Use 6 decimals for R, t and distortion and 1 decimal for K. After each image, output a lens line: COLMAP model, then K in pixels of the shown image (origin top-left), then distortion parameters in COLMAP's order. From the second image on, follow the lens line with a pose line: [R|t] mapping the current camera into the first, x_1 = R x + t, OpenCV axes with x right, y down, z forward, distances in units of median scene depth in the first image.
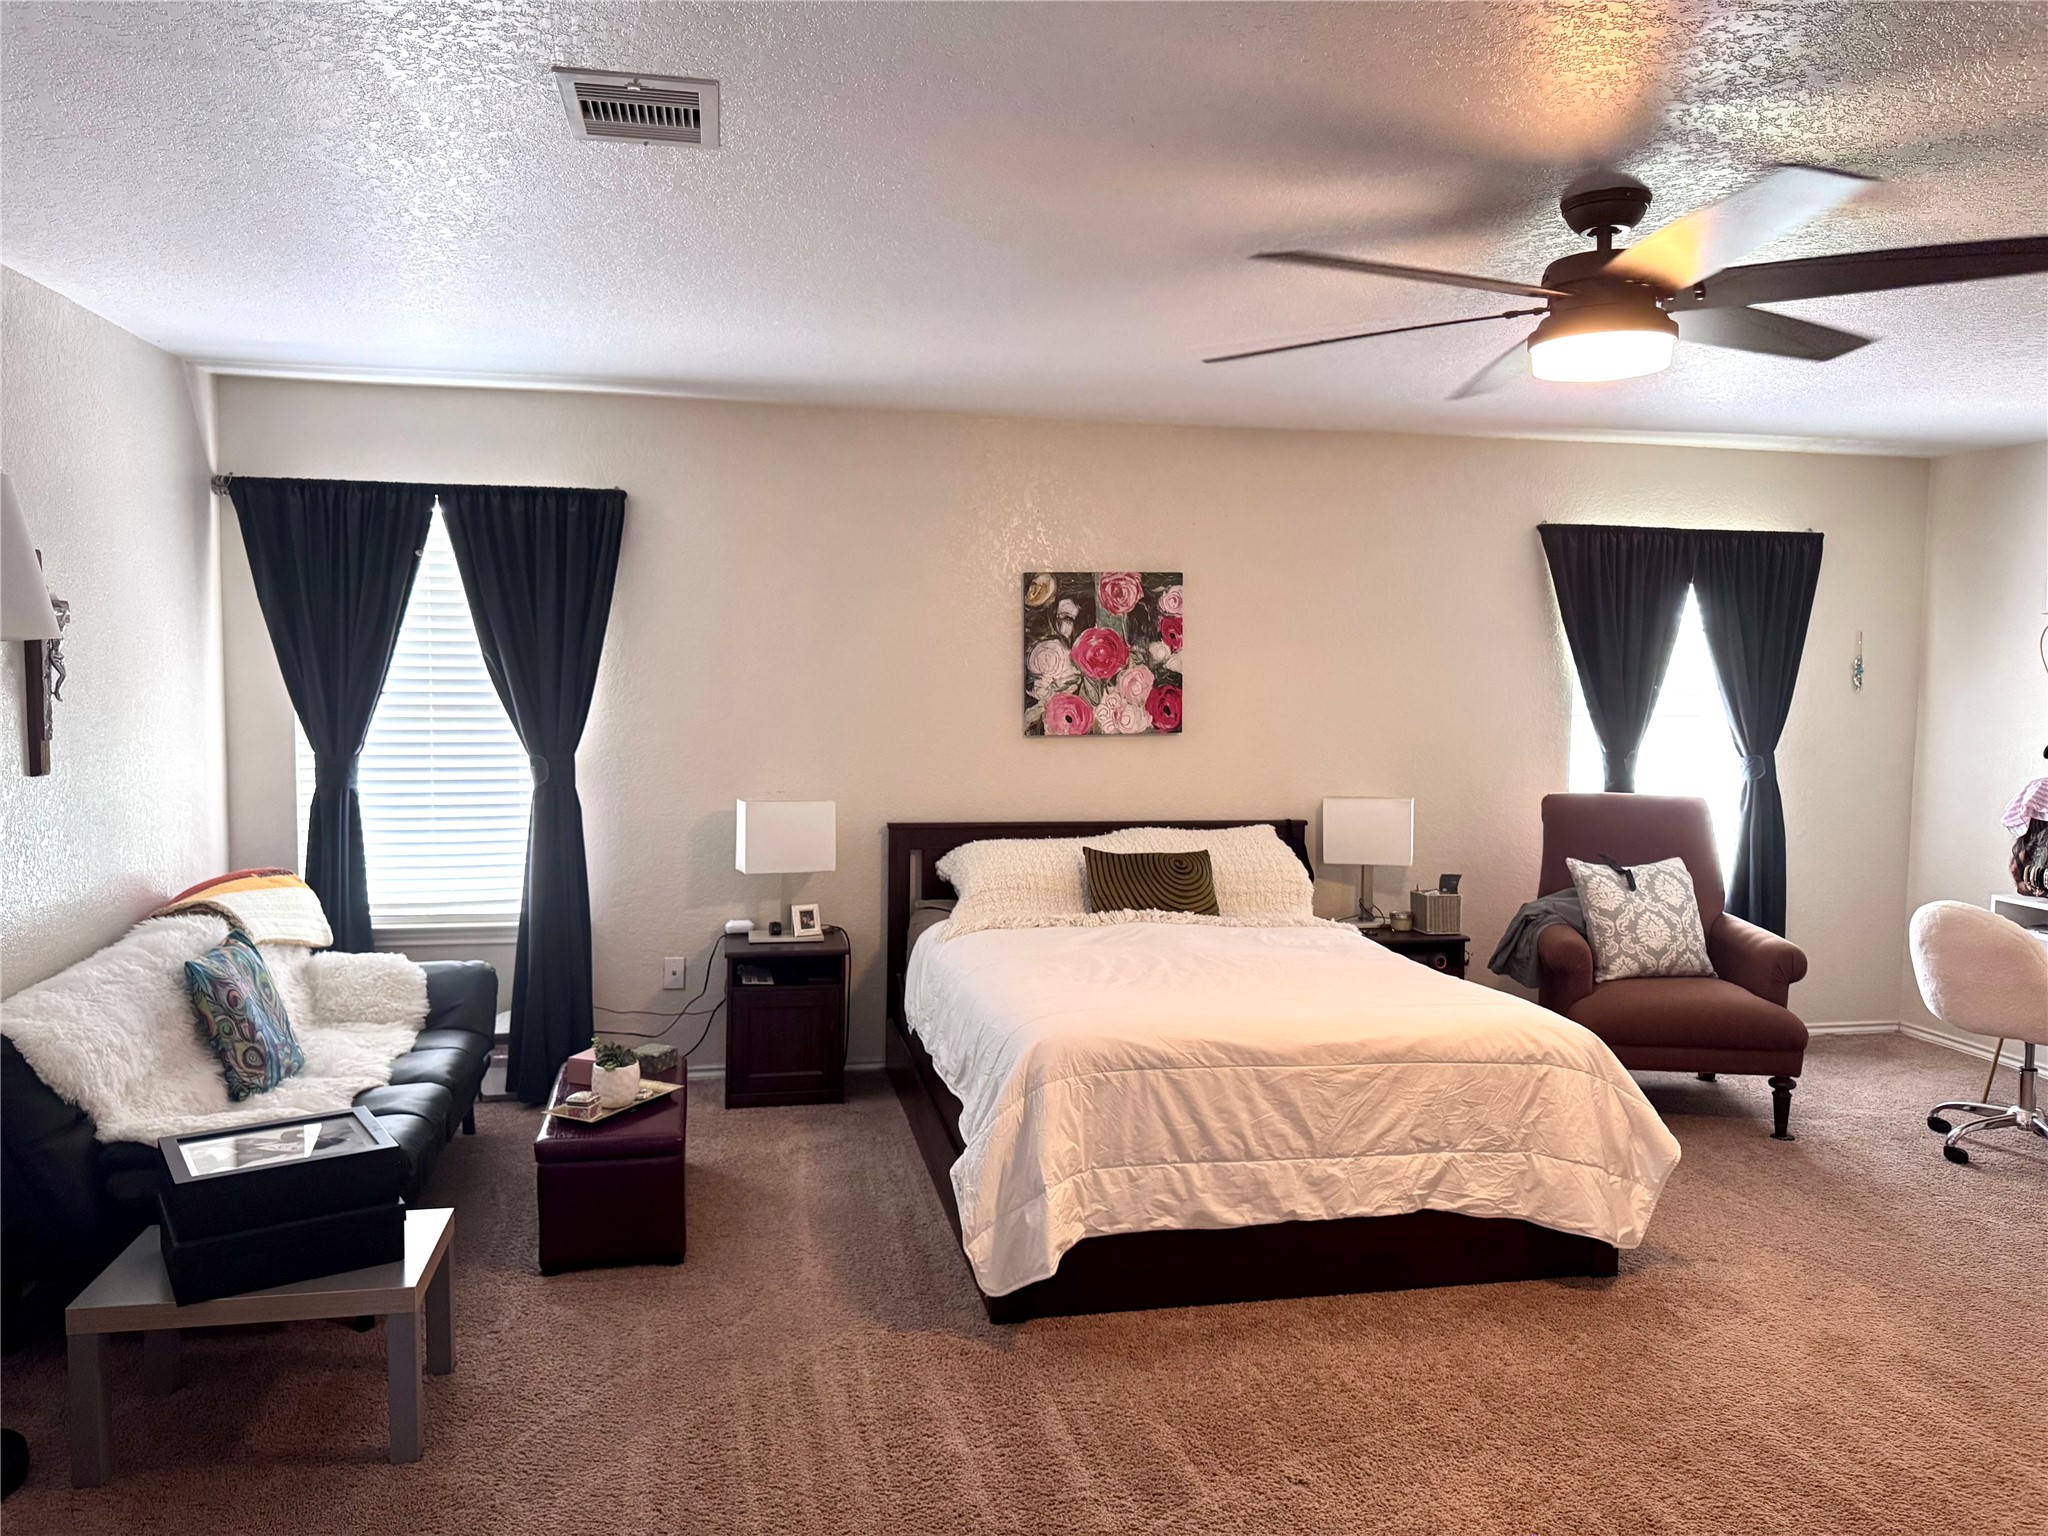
lens RADIAL K [[1454.3, 0, 1003.6], [0, 1454.3, 770.8], [0, 0, 1]] dist [0.108739, -0.151788]
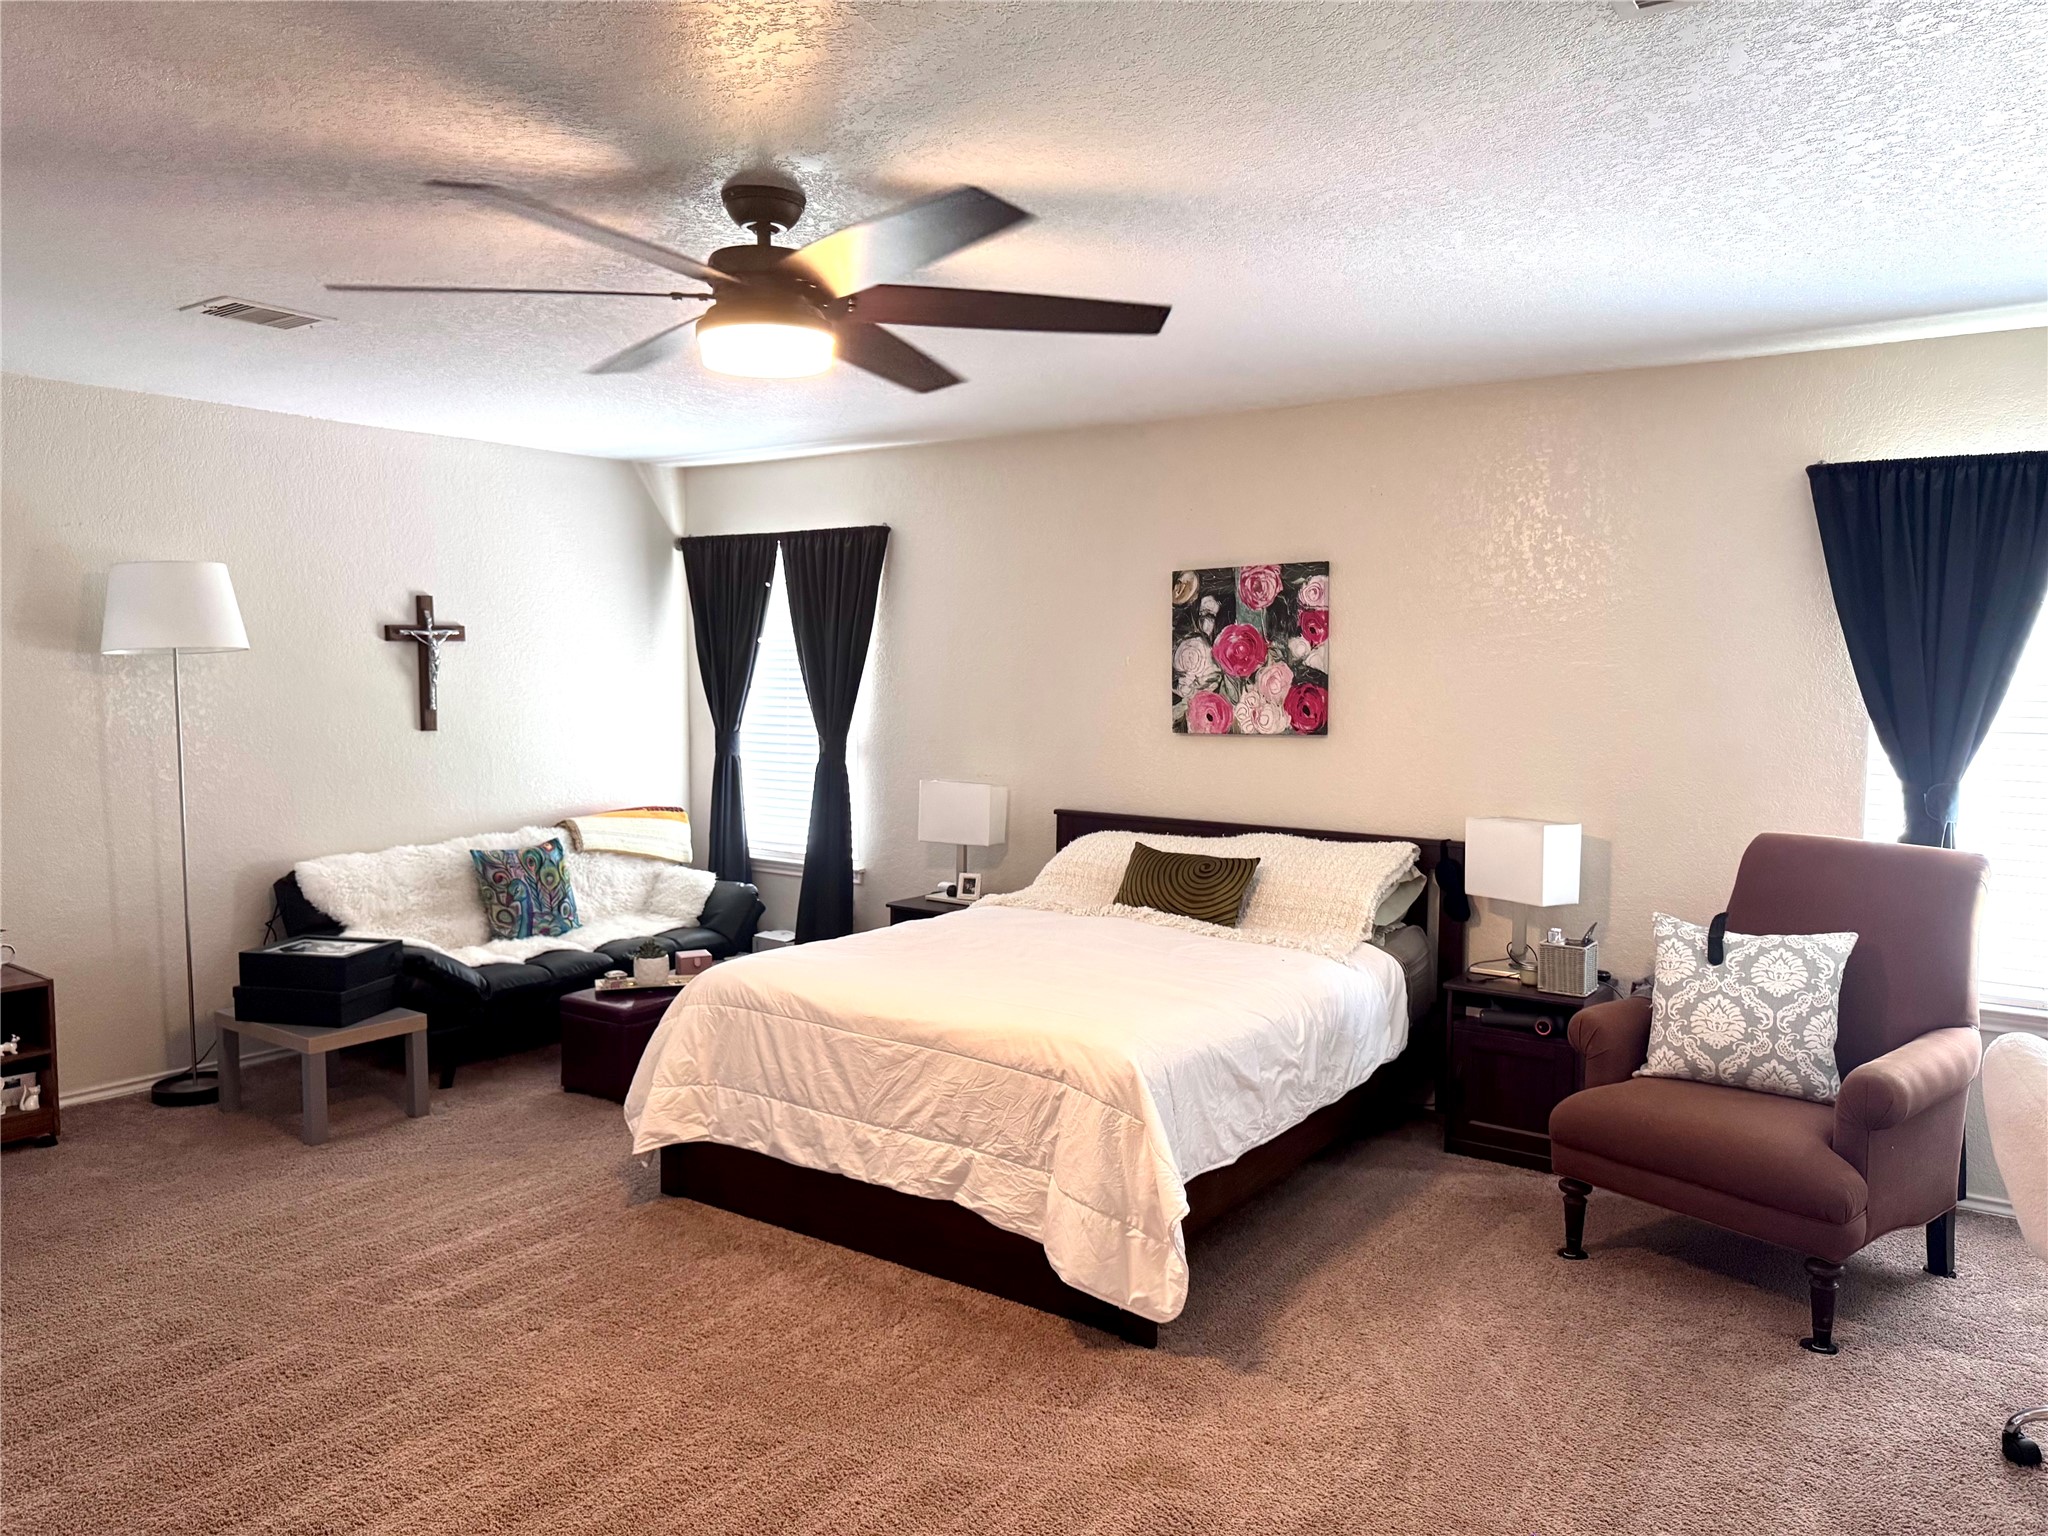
lens RADIAL K [[1454.3, 0, 1003.6], [0, 1454.3, 770.8], [0, 0, 1]] dist [0.108739, -0.151788]
pose [[0.678371, 0.045980, -0.733279, 0.686056], [-0.051839, 0.998548, 0.014657, -0.006681], [0.732888, 0.028069, 0.679770, 0.229564]]
